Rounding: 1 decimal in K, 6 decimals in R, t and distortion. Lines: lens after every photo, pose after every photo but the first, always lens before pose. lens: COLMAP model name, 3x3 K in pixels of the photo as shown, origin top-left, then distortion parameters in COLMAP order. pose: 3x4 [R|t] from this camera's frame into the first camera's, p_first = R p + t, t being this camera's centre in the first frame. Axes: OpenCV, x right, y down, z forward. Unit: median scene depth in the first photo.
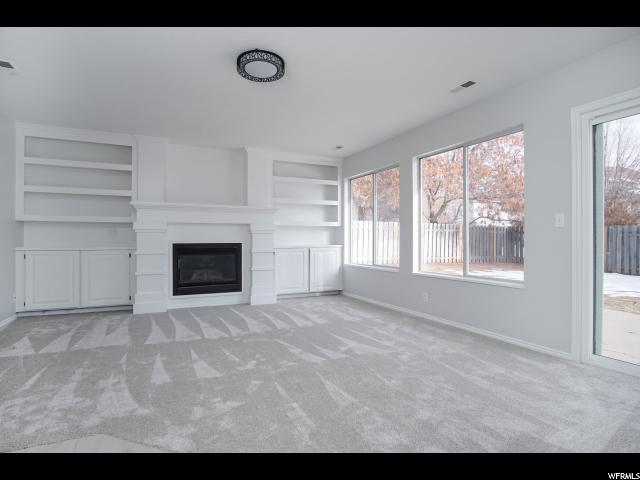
lens RADIAL K [[346.8, 0, 313.9], [0, 346.8, 237.9], [0, 0, 1]] dist [-0.020578, -0.000323]
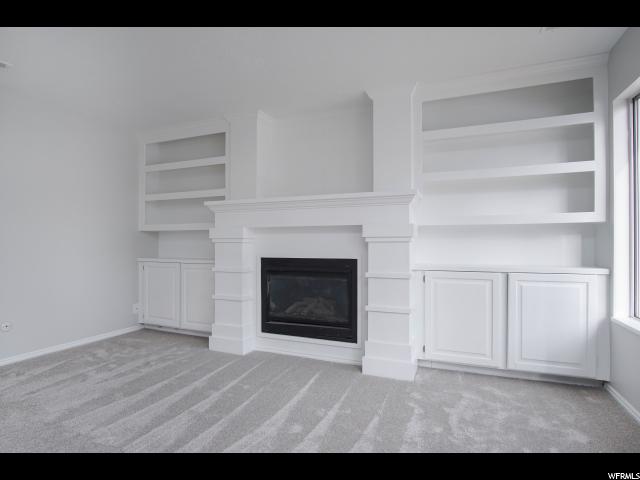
lens RADIAL K [[346.8, 0, 315.1], [0, 346.8, 240.9], [0, 0, 1]] dist [-0.020578, -0.000323]
pose [[0.664768, -0.002162, -0.747047, 0.174897], [0.006044, 0.999979, 0.002484, -0.017568], [0.747025, -0.006167, 0.664767, 0.566016]]
